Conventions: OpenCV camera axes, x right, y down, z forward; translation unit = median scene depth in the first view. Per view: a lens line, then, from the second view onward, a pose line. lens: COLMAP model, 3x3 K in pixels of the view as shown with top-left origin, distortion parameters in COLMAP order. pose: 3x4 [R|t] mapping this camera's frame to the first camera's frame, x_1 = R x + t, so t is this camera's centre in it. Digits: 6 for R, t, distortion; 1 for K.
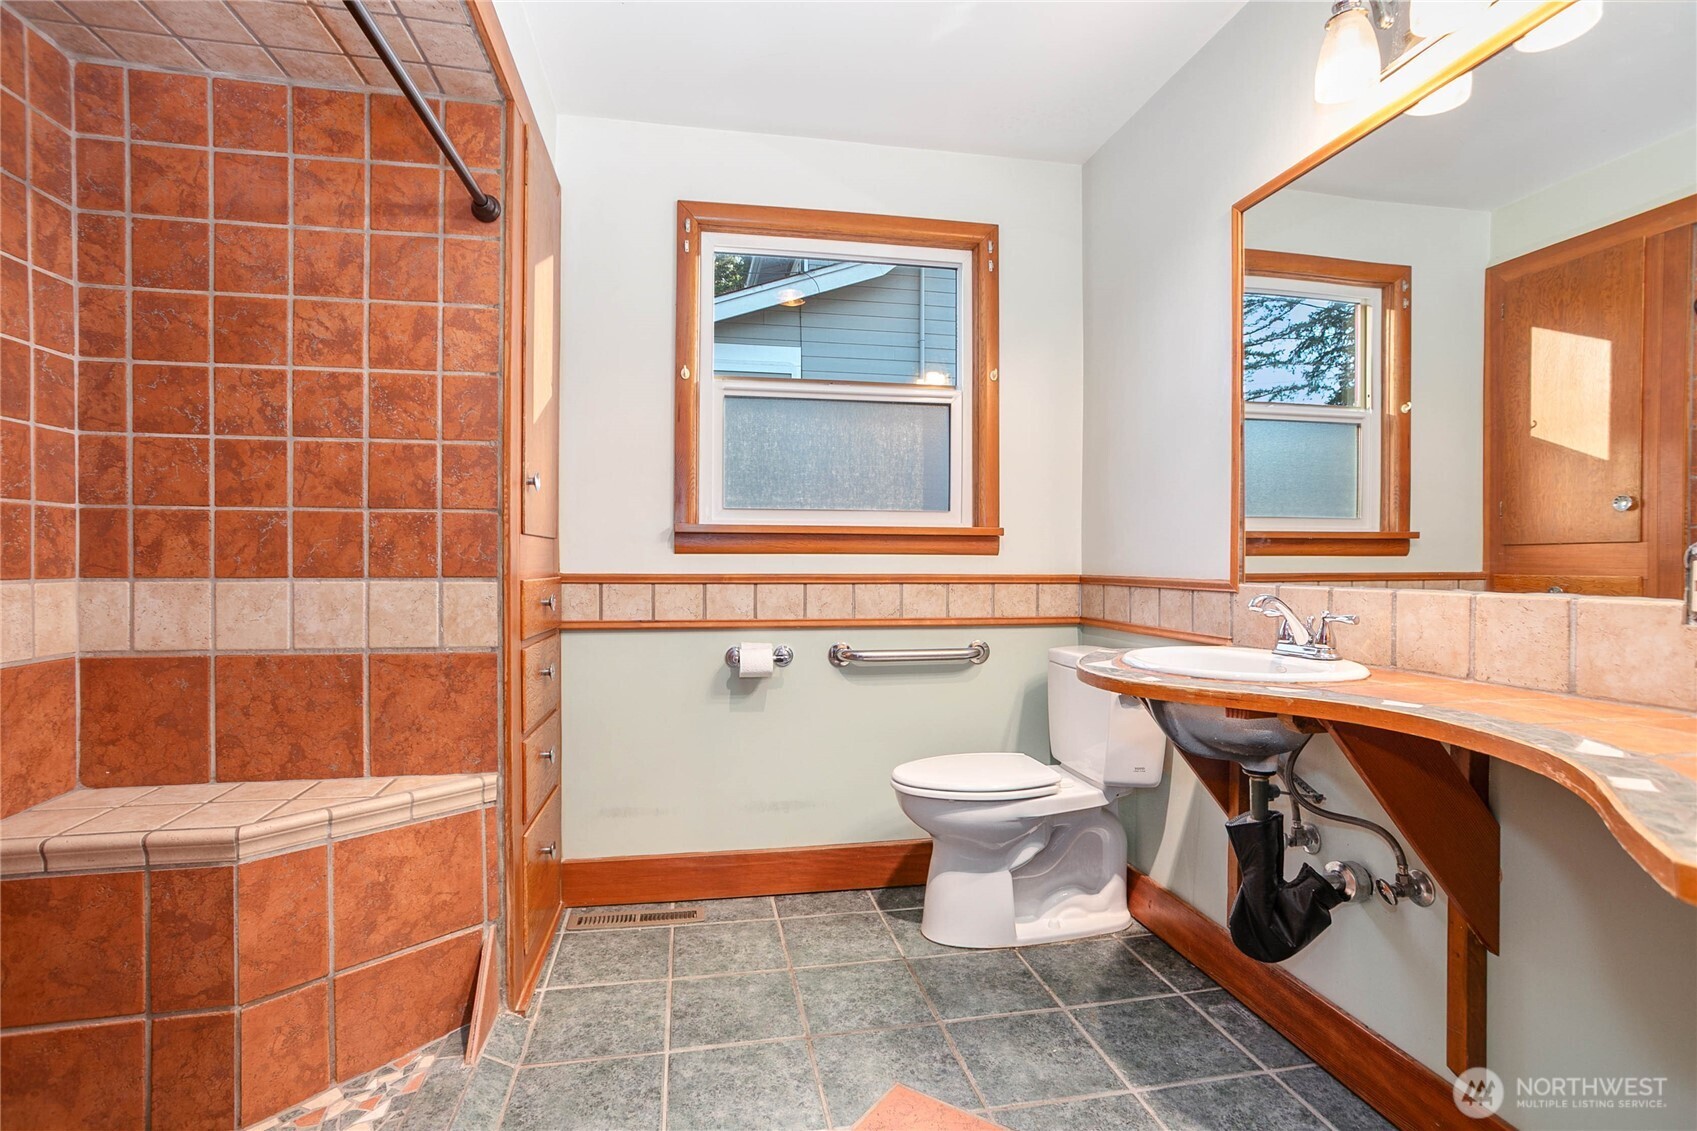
lens RADIAL K [[820.5, 0, 846.3], [0, 820.5, 566.4], [0, 0, 1]] dist [-0.041925, 0.026201]
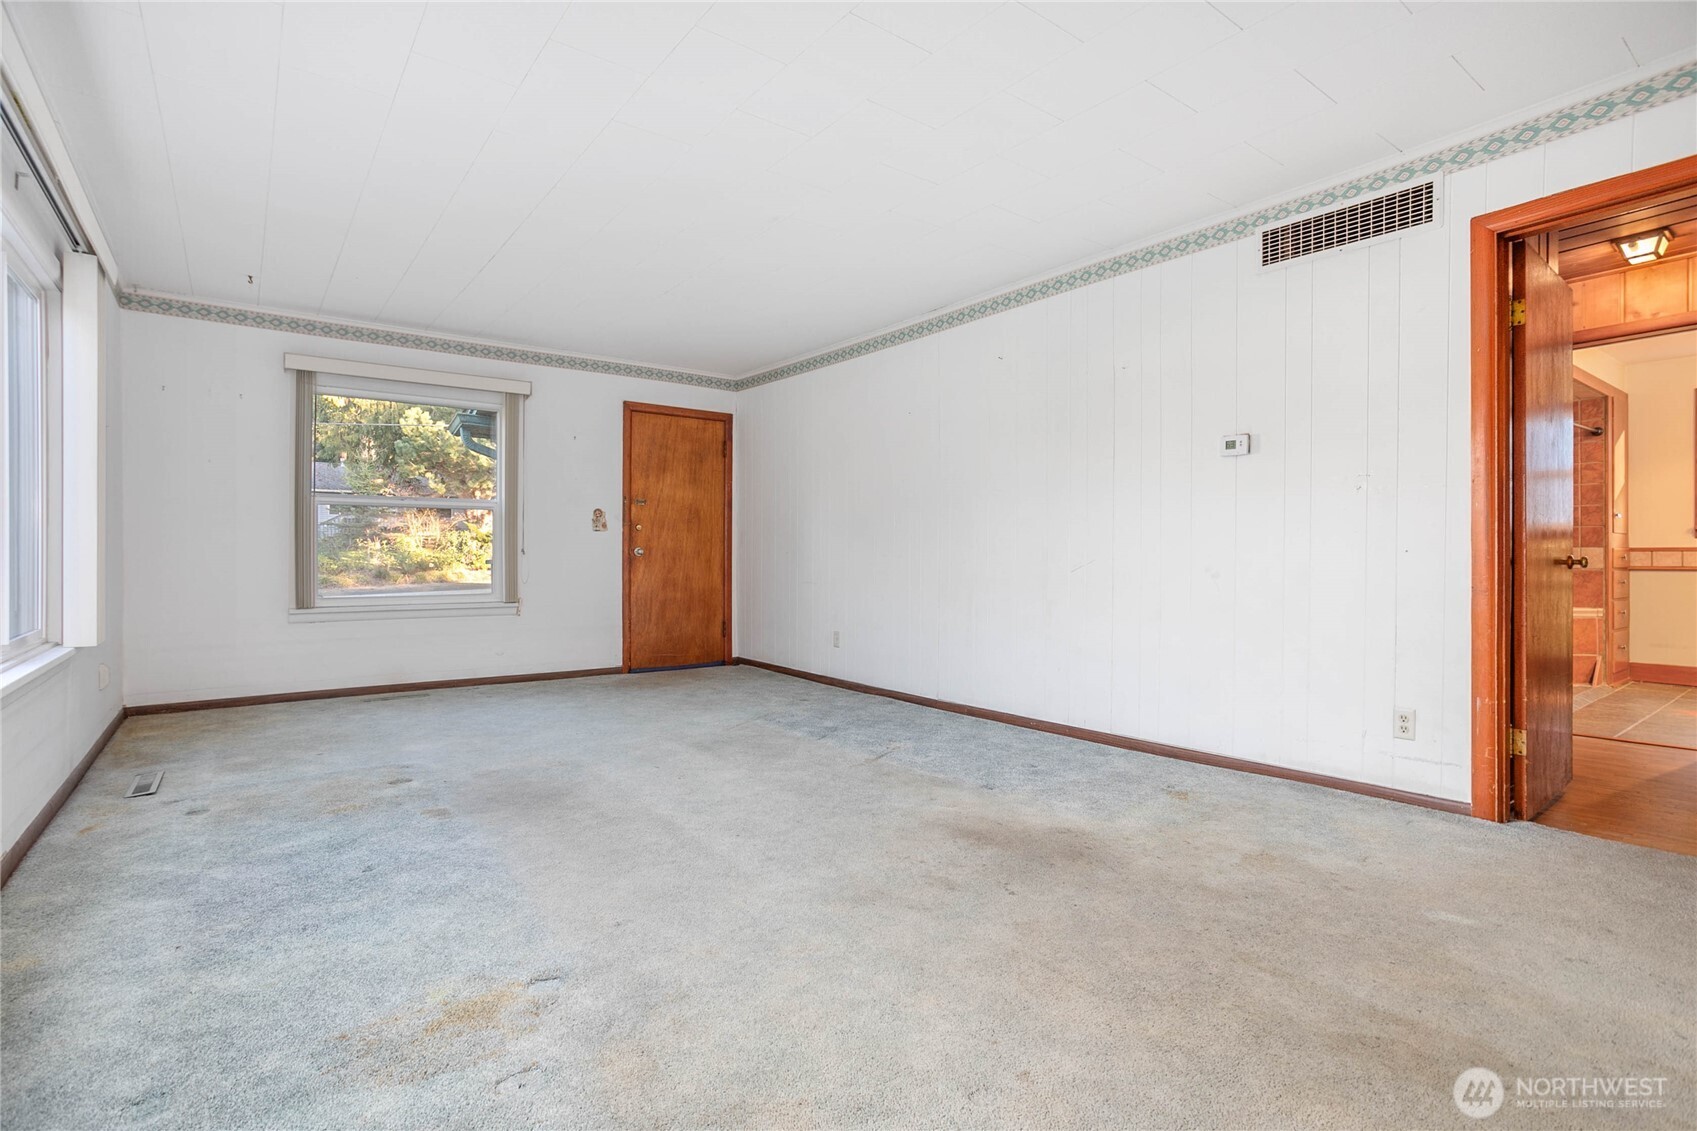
lens RADIAL K [[820.5, 0, 835.9], [0, 820.5, 557.4], [0, 0, 1]] dist [-0.041925, 0.026201]
pose [[0.444372, -0.003205, -0.895836, 1.042934], [-0.002136, 0.999987, -0.004637, 0.074629], [0.895840, 0.003974, 0.444360, -3.024654]]
